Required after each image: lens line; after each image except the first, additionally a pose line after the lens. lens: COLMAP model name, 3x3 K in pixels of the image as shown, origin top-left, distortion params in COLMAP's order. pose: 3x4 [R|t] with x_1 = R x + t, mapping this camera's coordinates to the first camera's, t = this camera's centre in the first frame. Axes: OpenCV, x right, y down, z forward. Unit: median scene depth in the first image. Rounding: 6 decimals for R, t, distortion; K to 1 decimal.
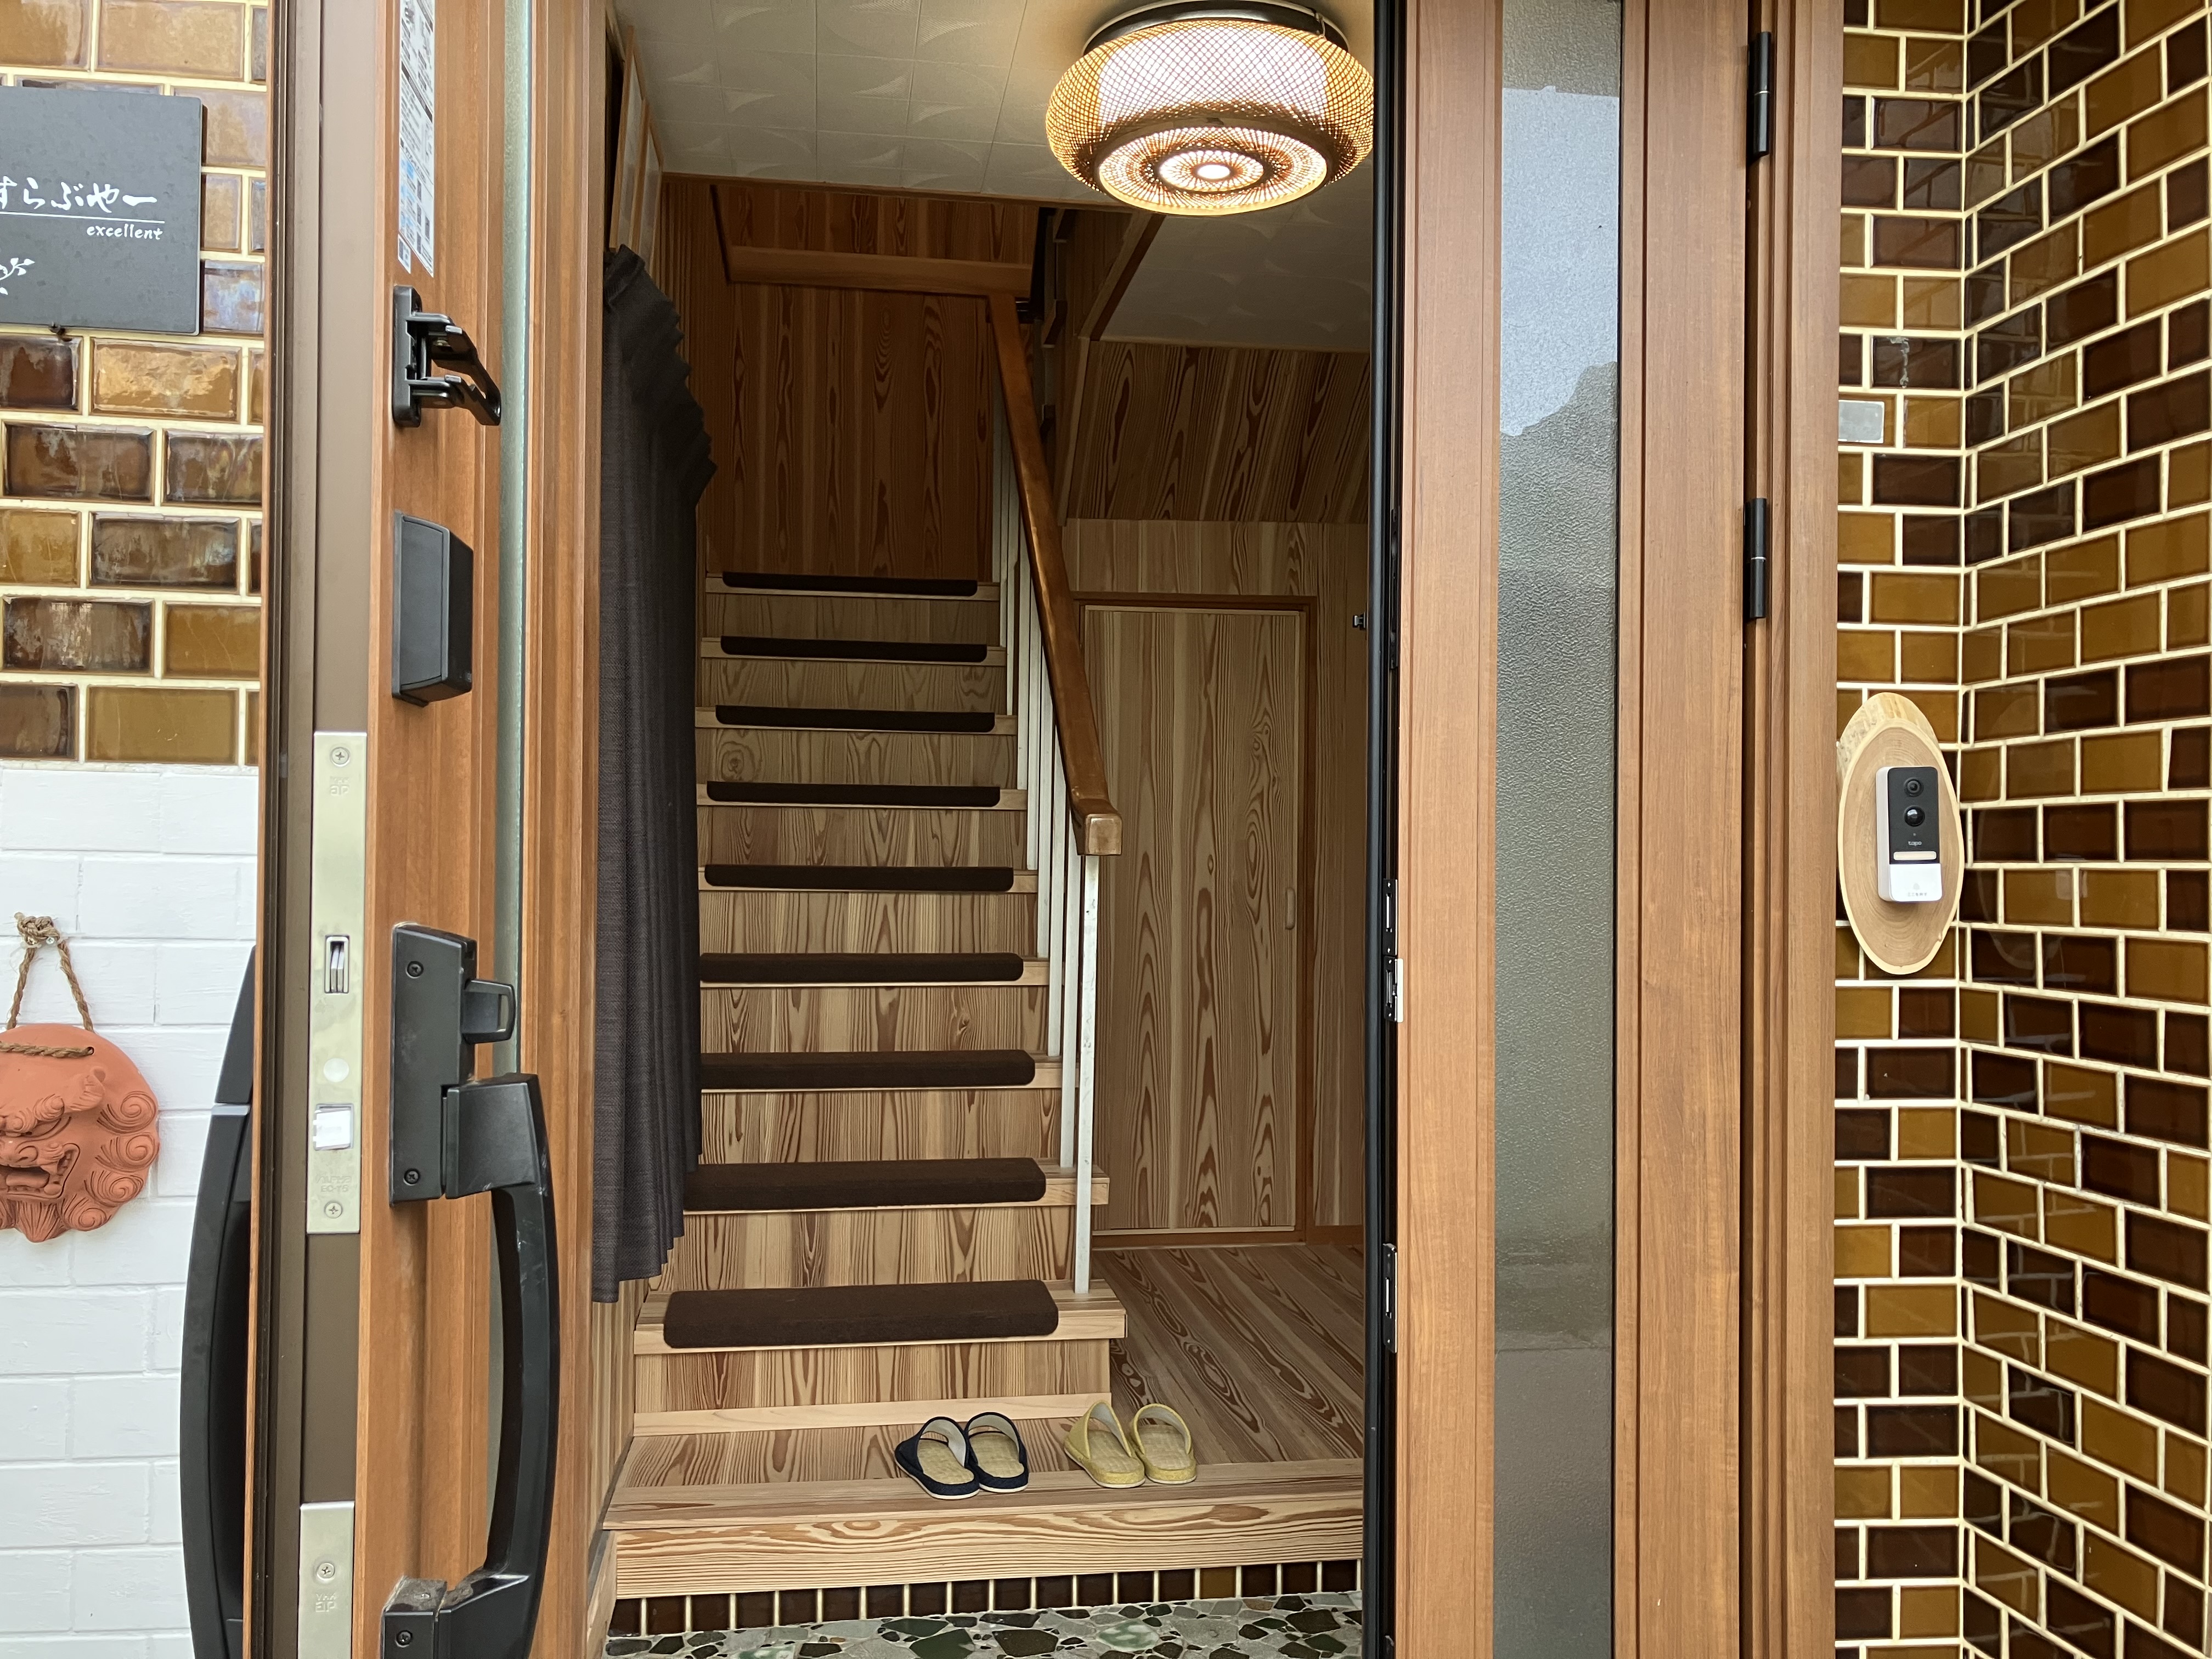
lens RADIAL K [[1811.6, 0, 1104.4], [0, 1811.6, 840.1], [0, 0, 1]] dist [0.023207, -0.013586]
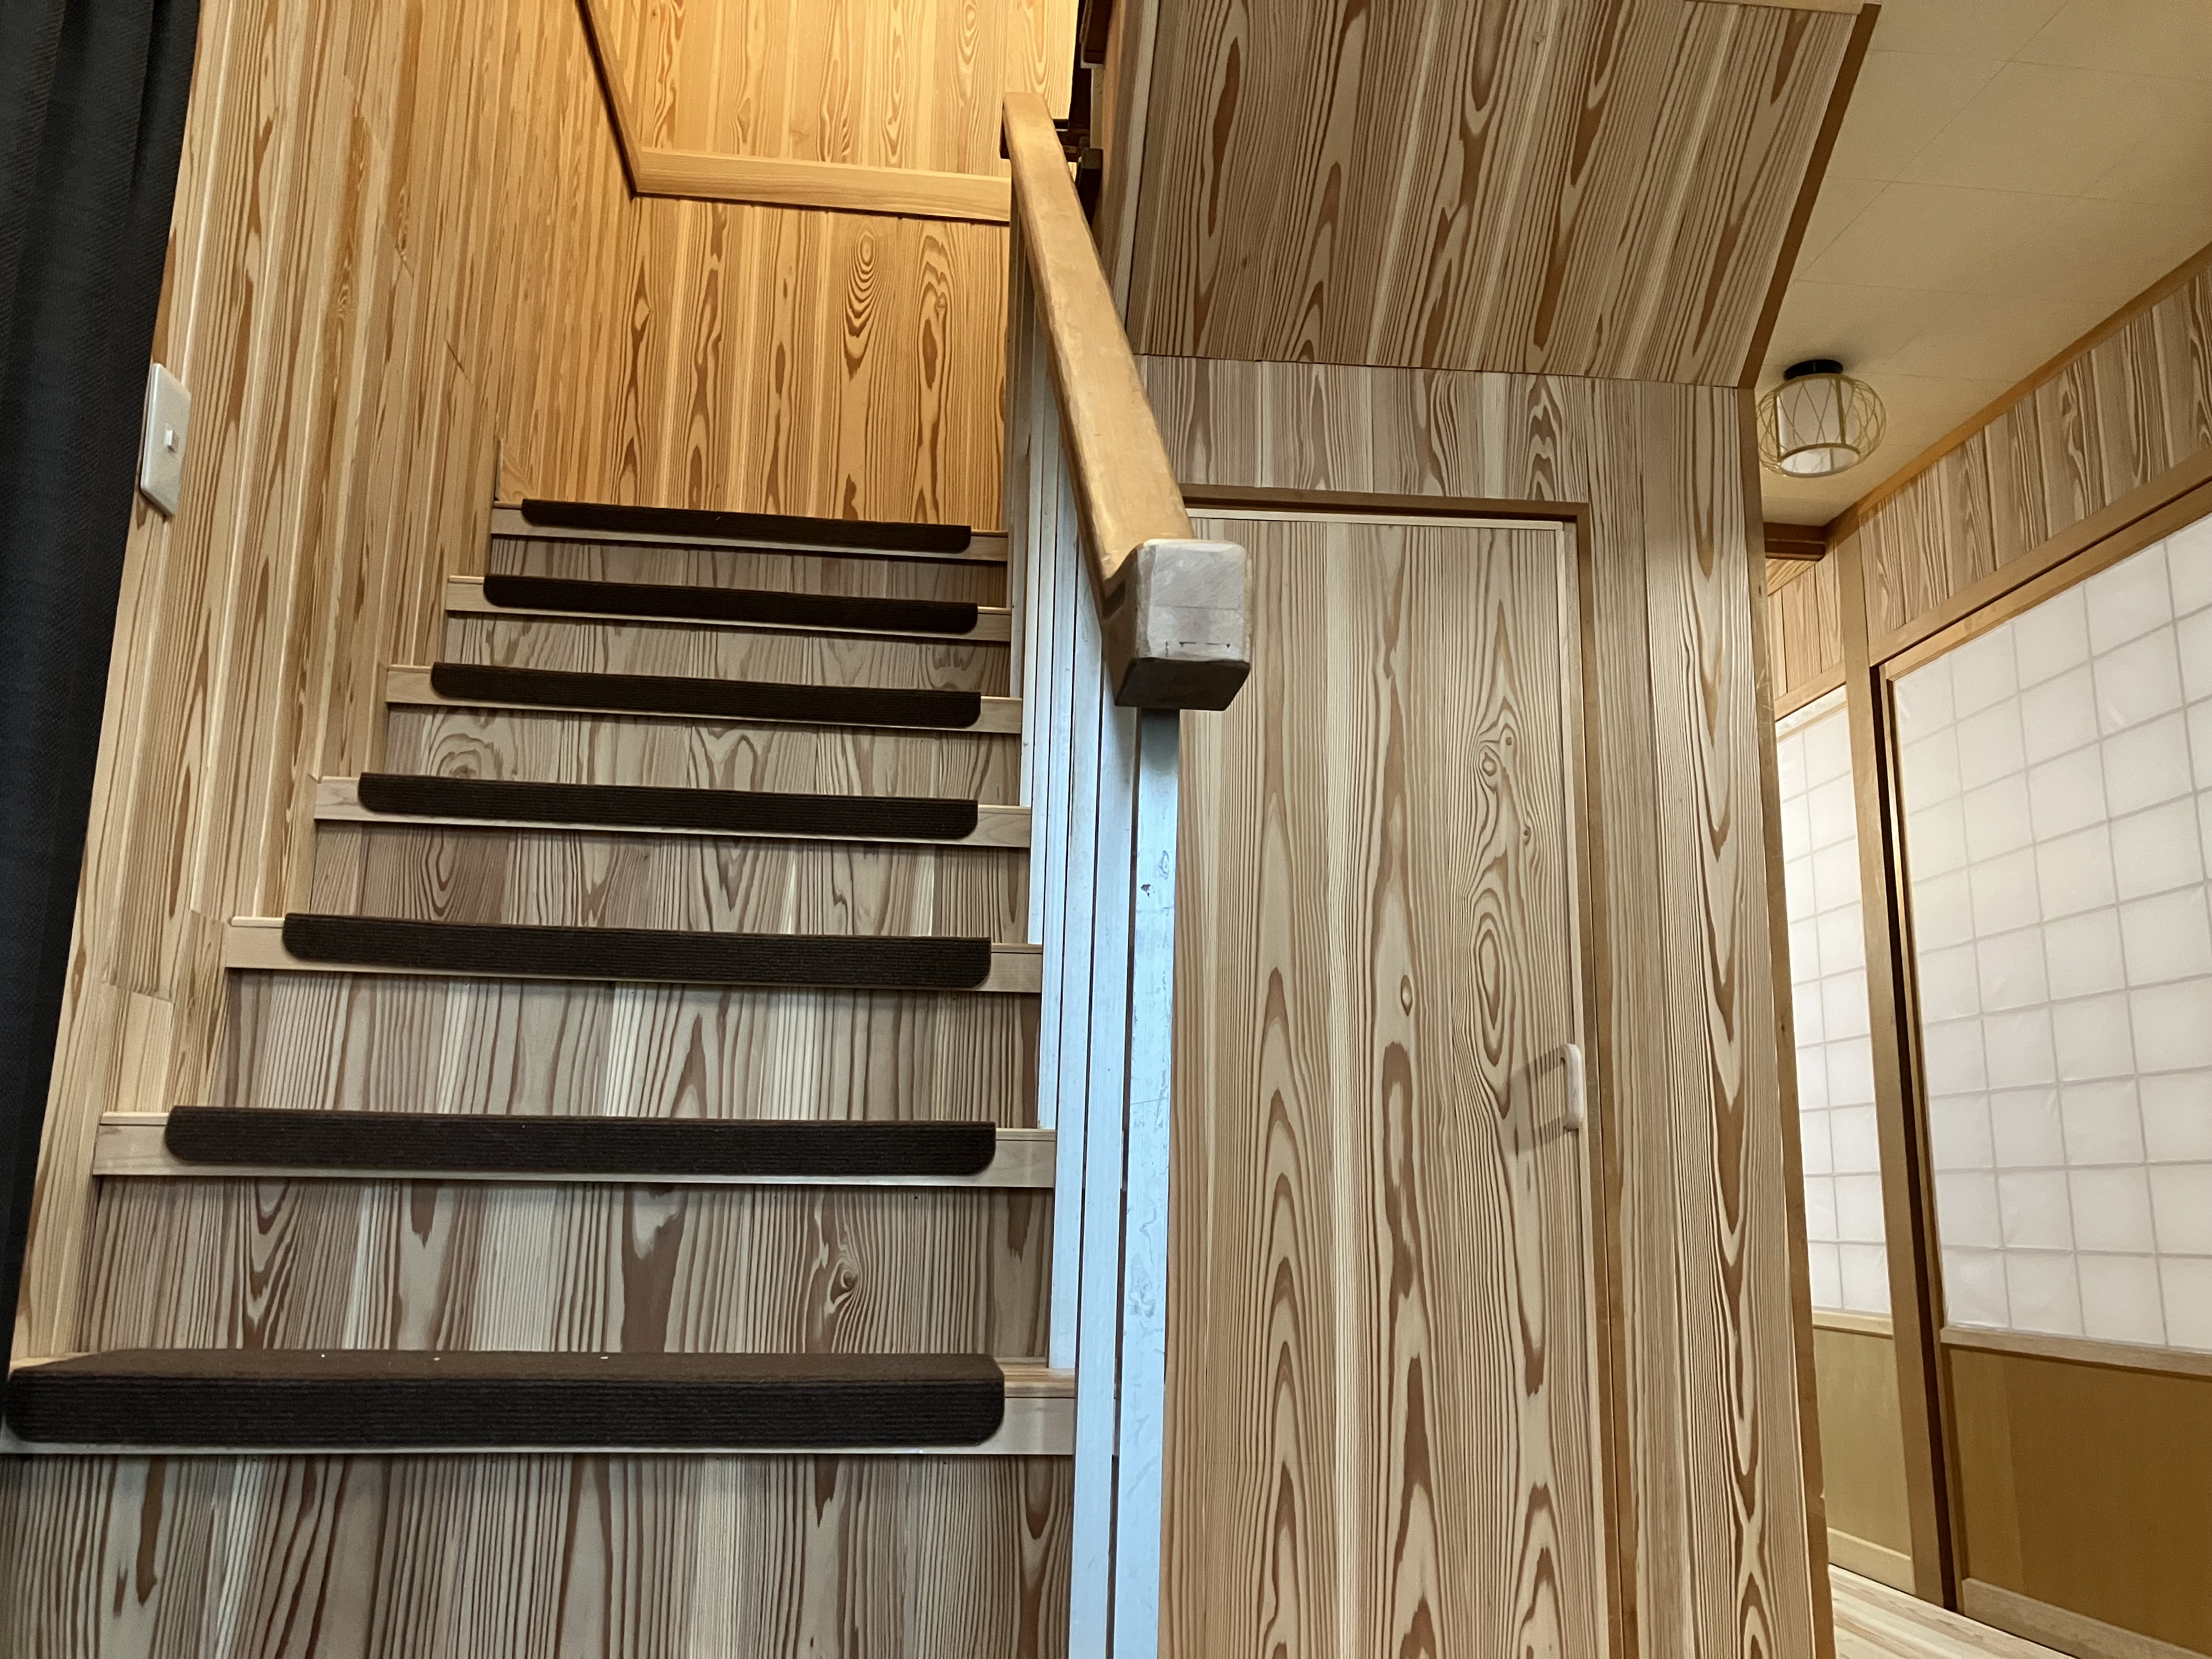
lens RADIAL K [[1811.6, 0, 1108.9], [0, 1811.6, 808.7], [0, 0, 1]] dist [0.023207, -0.013586]
pose [[0.998895, -0.002562, -0.046920, 0.000227], [-0.007472, 0.977151, -0.212417, 0.070255], [0.046392, 0.212533, 0.976052, 0.495353]]
